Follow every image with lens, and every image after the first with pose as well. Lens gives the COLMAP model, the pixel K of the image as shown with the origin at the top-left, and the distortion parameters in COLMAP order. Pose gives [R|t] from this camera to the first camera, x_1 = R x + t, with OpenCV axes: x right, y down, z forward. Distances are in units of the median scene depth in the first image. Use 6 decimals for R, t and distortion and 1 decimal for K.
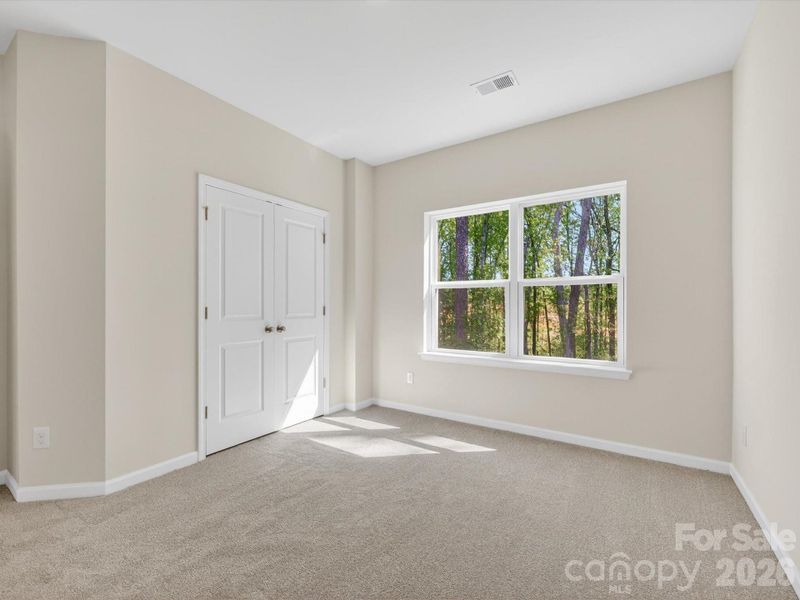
lens RADIAL K [[357.0, 0, 400.0], [0, 357.0, 300.0], [0, 0, 1]] dist [0.002208, -0.000079]
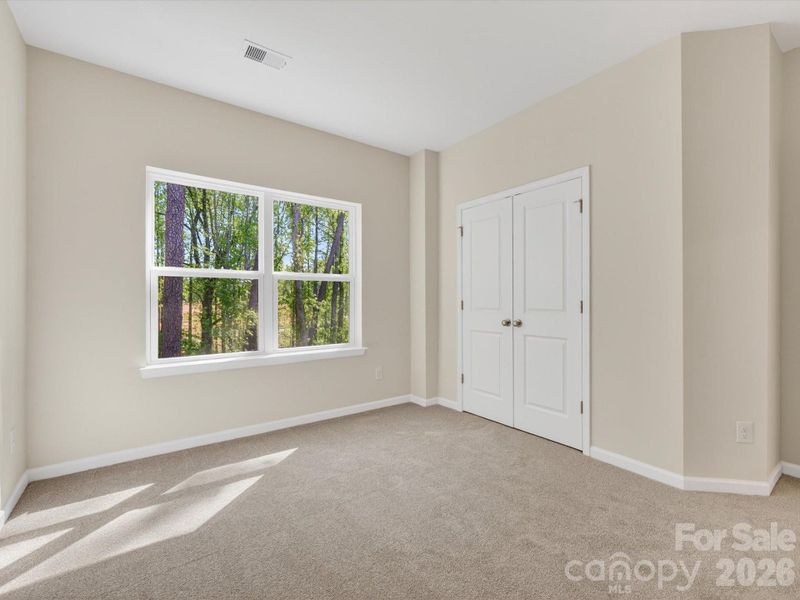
lens RADIAL K [[368.1, 0, 401.8], [0, 368.1, 293.1], [0, 0, 1]] dist [0.000722, -0.000039]
pose [[0.341653, 0.011113, 0.939760, -0.540489], [-0.009791, 0.999918, -0.008265, 0.003634], [-0.939775, -0.006377, 0.341734, 0.361918]]
